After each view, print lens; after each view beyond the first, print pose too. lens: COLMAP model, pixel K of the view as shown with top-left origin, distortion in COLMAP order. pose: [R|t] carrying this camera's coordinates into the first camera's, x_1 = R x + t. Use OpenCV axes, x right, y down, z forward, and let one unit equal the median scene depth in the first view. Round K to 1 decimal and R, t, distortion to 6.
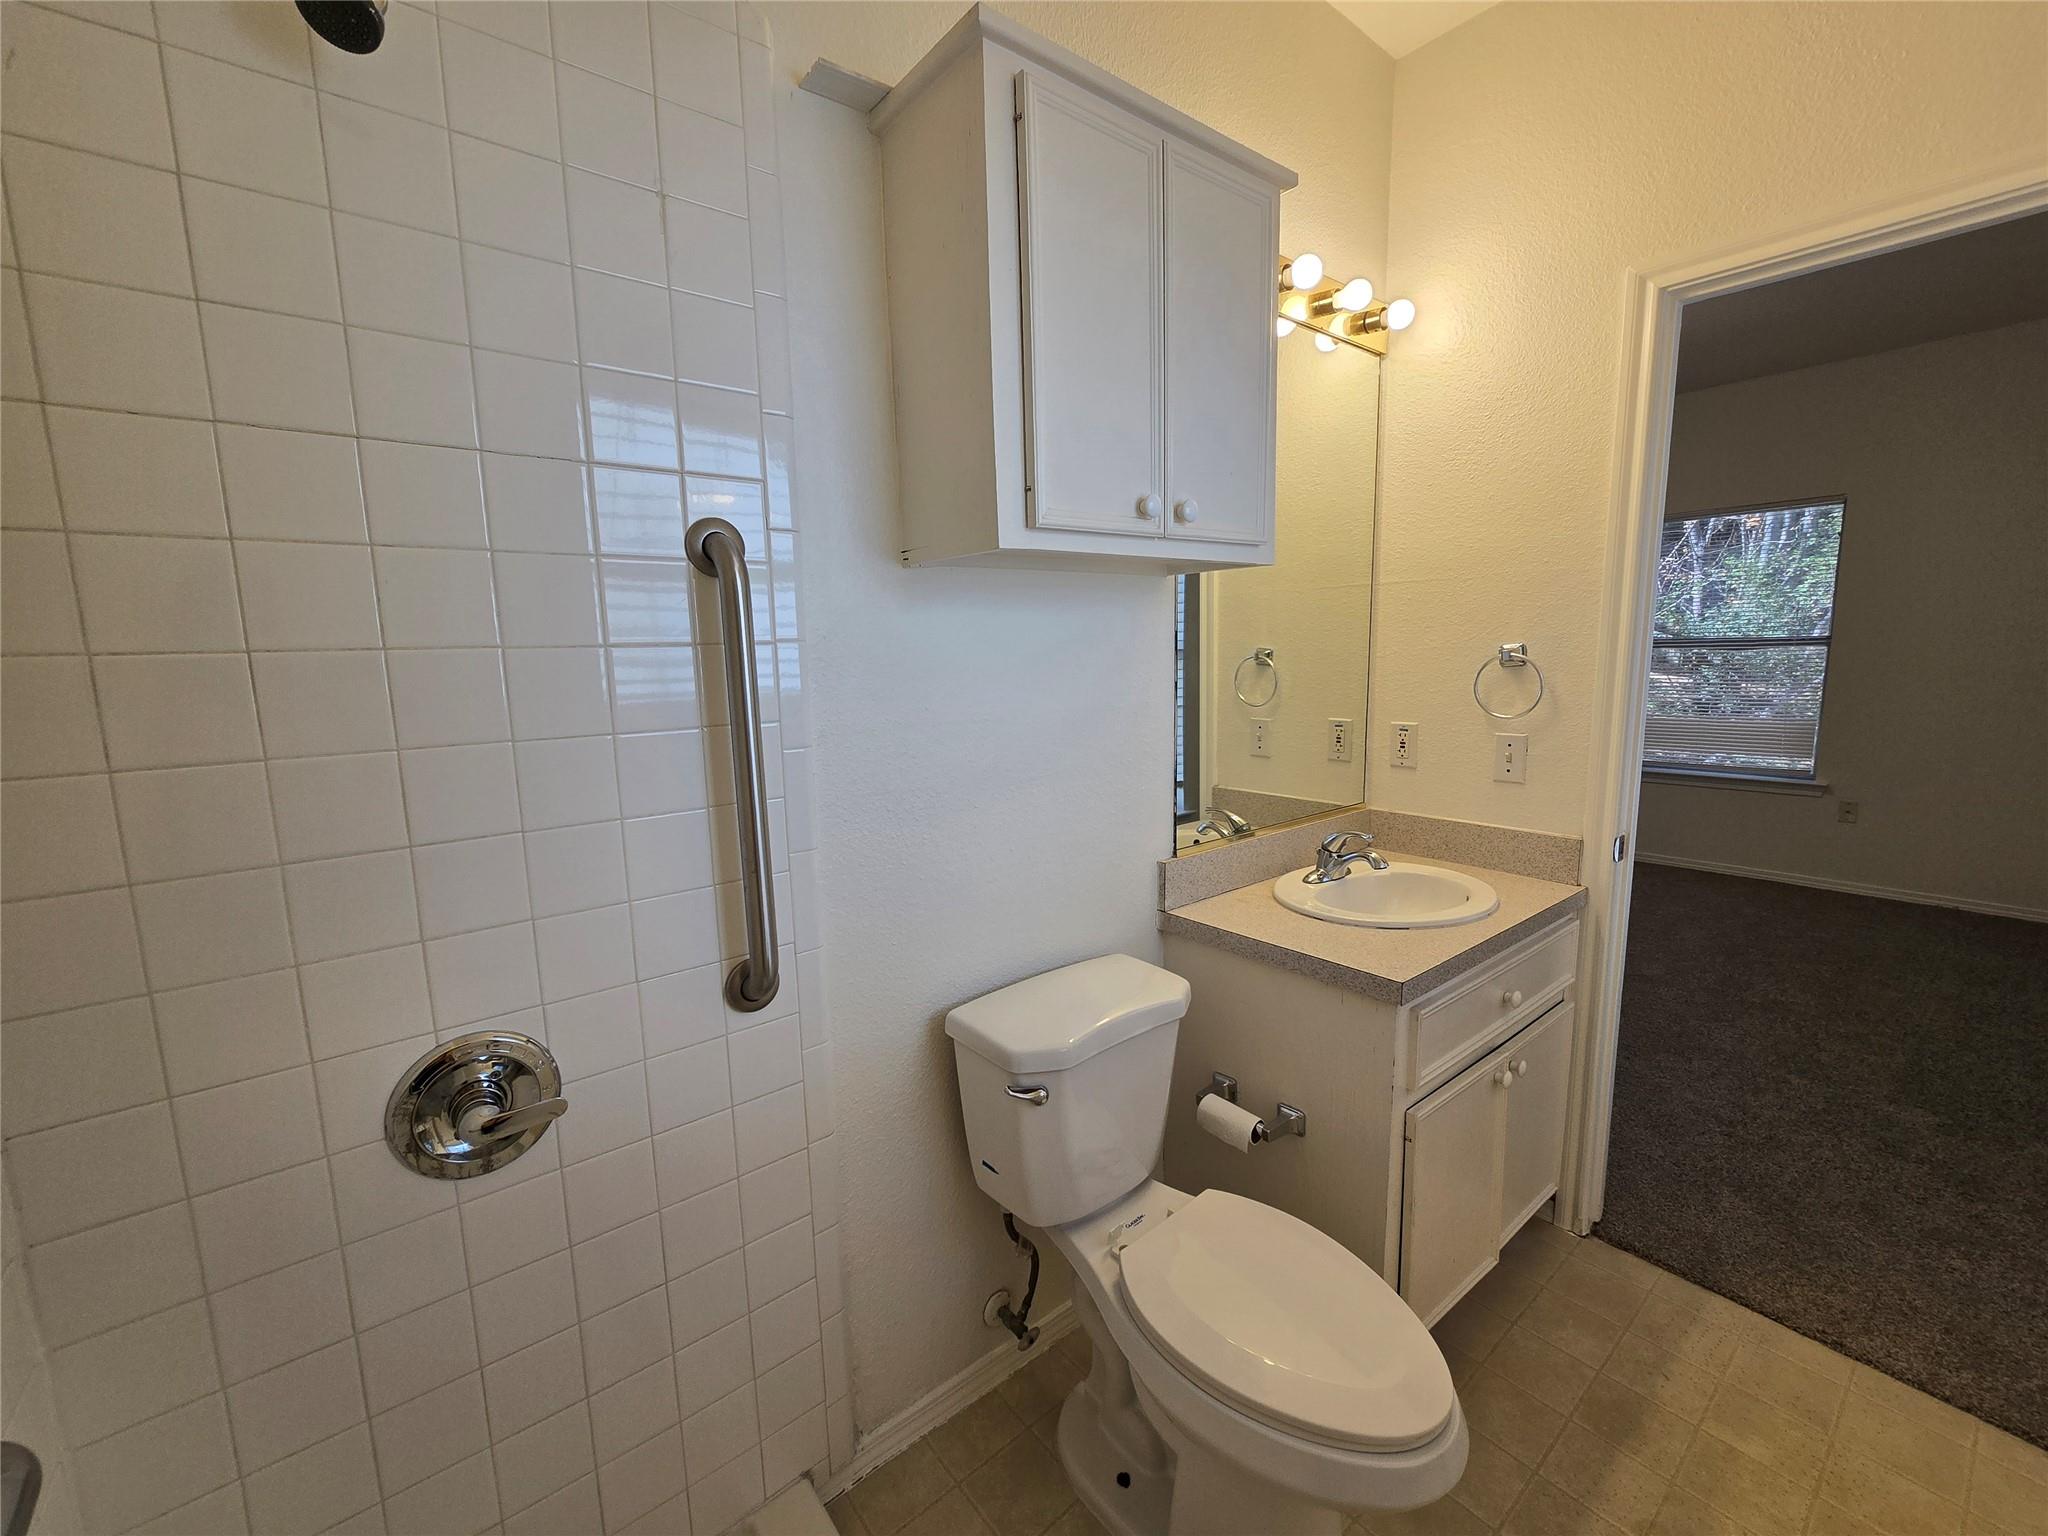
lens RADIAL K [[839.1, 0, 1029.2], [0, 839.1, 767.9], [0, 0, 1]] dist [0.000782, 0.001137]
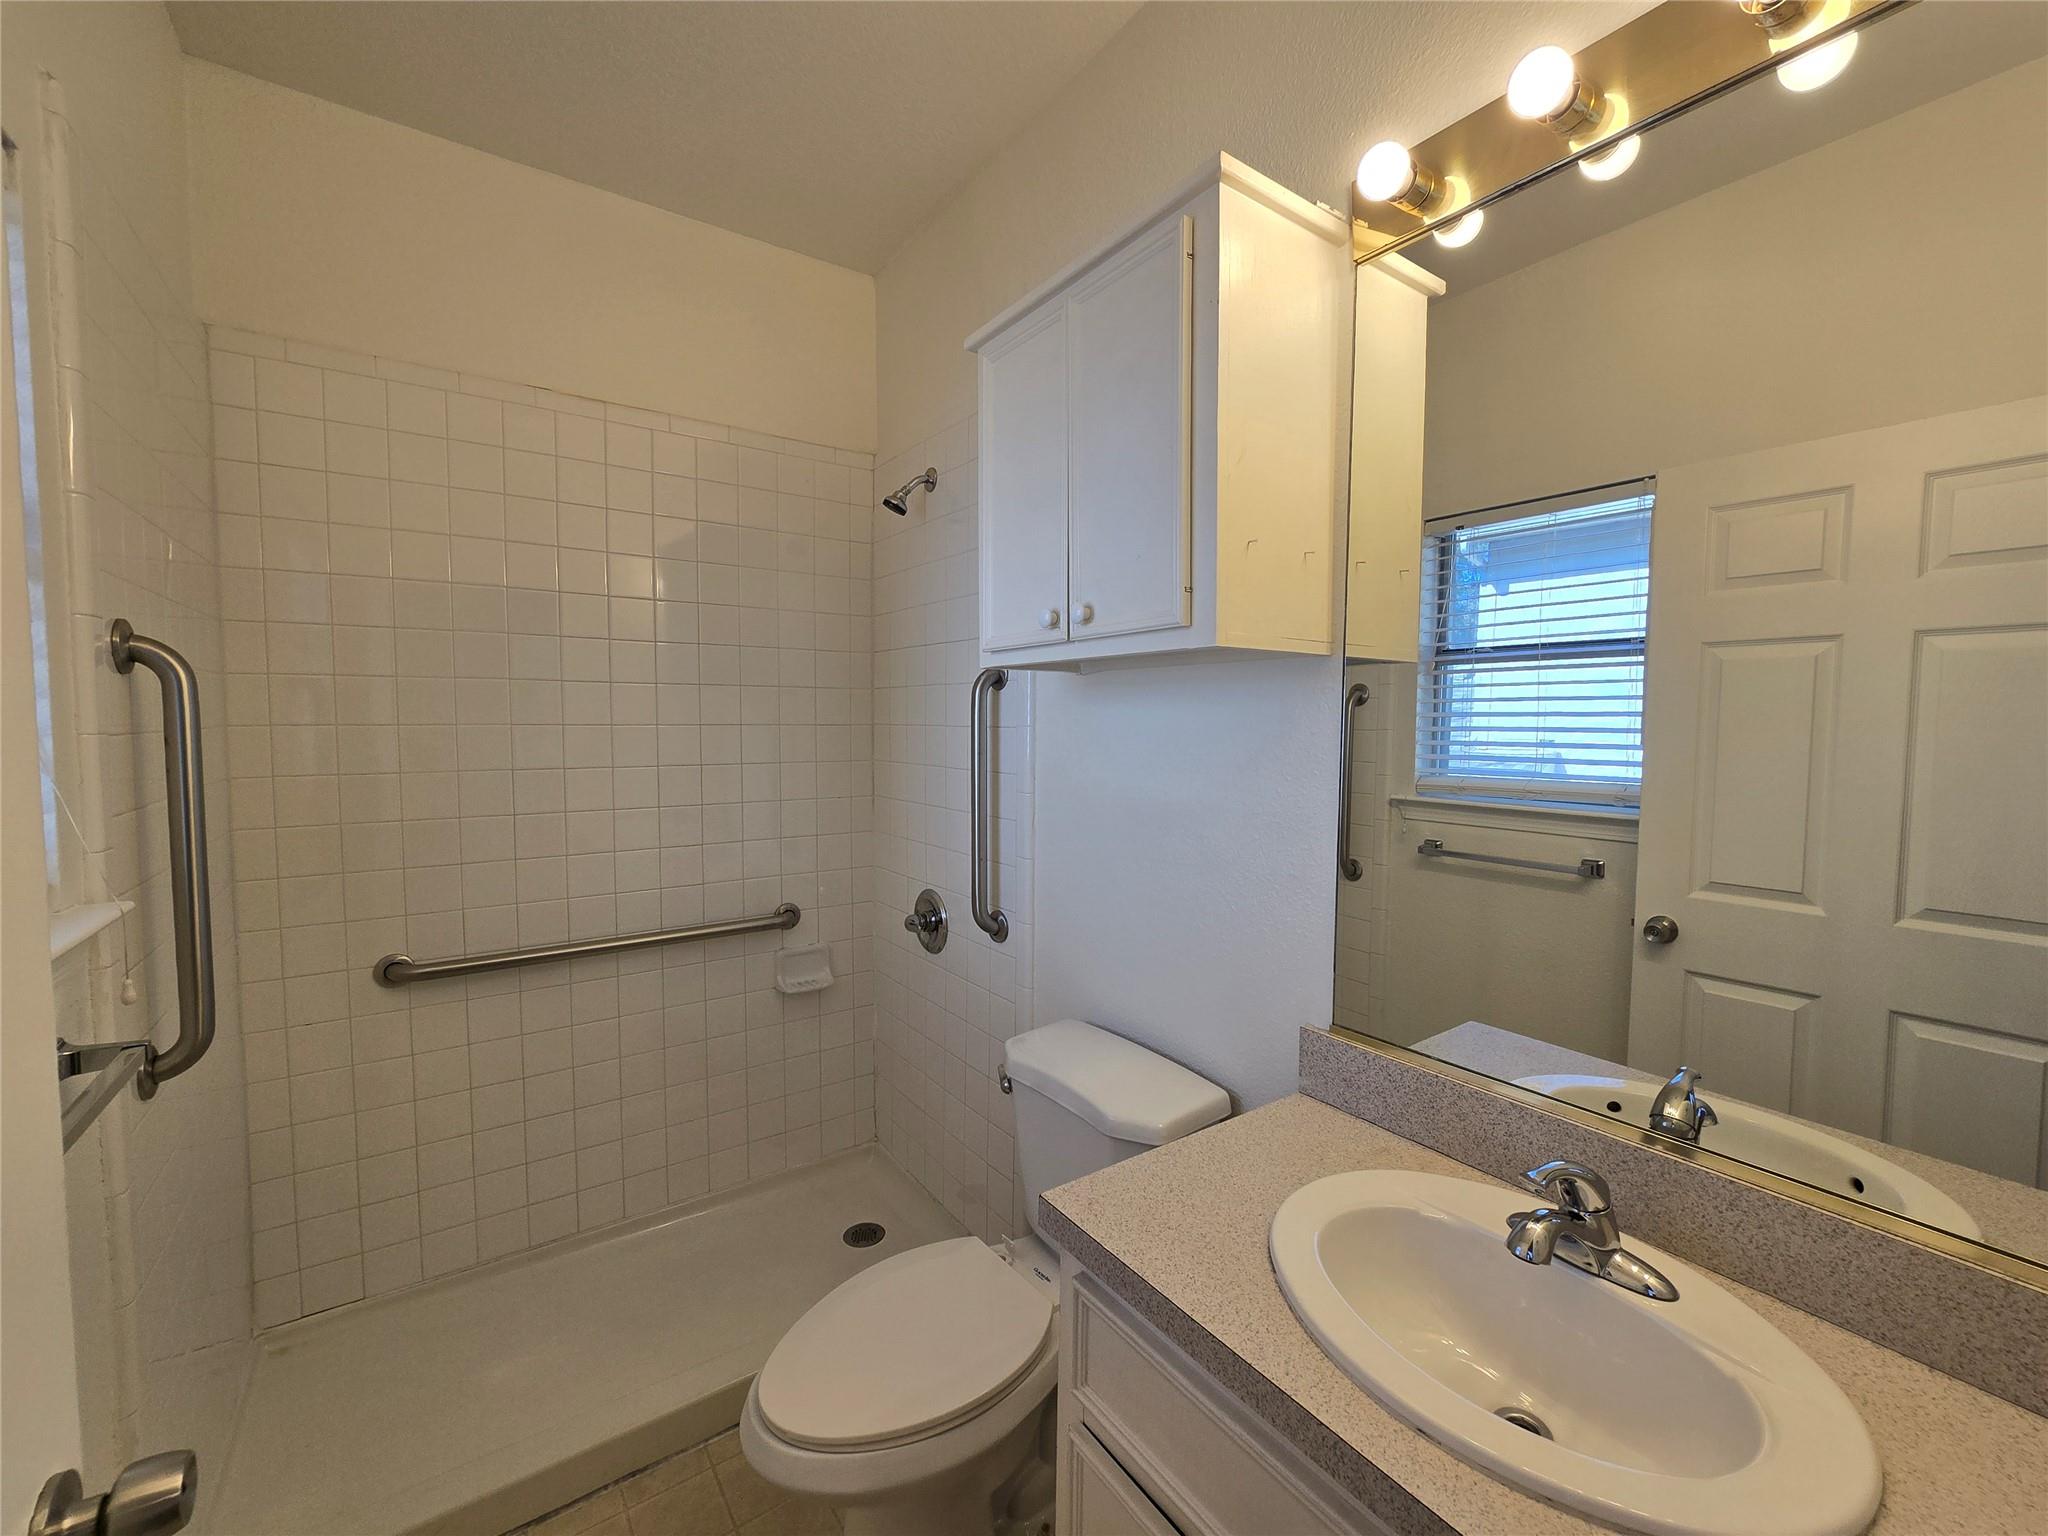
lens RADIAL K [[839.1, 0, 1029.2], [0, 839.1, 767.9], [0, 0, 1]] dist [0.000782, 0.001137]
pose [[-0.049469, 0.084303, -0.995211, 0.896402], [-0.147340, 0.984914, 0.090755, -0.149166], [0.987848, 0.151124, -0.036302, 0.734030]]
